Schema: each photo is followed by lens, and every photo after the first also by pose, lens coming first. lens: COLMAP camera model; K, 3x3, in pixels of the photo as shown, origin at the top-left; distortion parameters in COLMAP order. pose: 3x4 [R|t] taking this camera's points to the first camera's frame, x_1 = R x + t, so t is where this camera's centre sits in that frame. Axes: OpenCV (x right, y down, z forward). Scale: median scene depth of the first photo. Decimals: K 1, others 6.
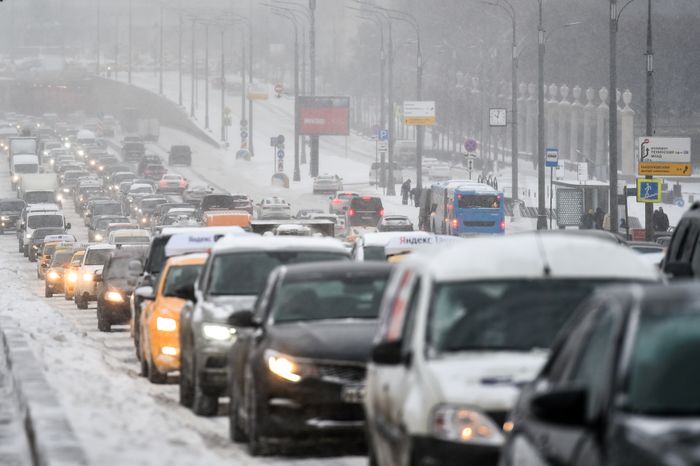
lens RADIAL K [[4893.0, 0, 350.0], [0, 4893.0, 233.0], [0, 0, 1]] dist [0.245527, 26.112274]
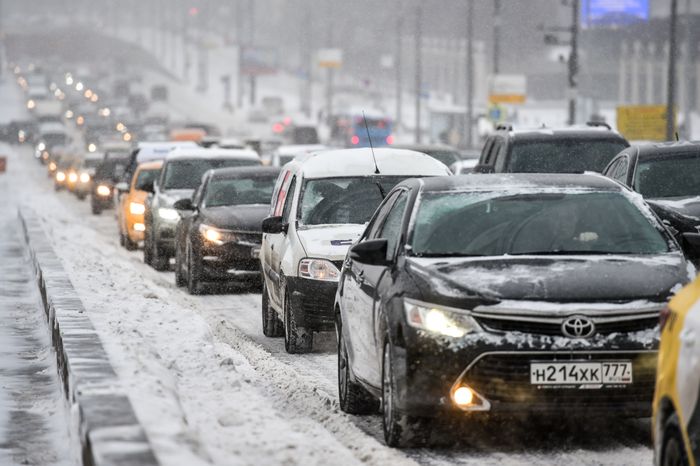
lens RADIAL K [[3865.6, 0, 350.0], [0, 3865.6, 233.0], [0, 0, 1]] dist [2.105248, 9.697191]
pose [[0.999925, -0.002242, 0.012026, 0.009862], [0.001969, 0.999742, 0.022636, -0.000320], [-0.012074, -0.022611, 0.999671, -0.128443]]
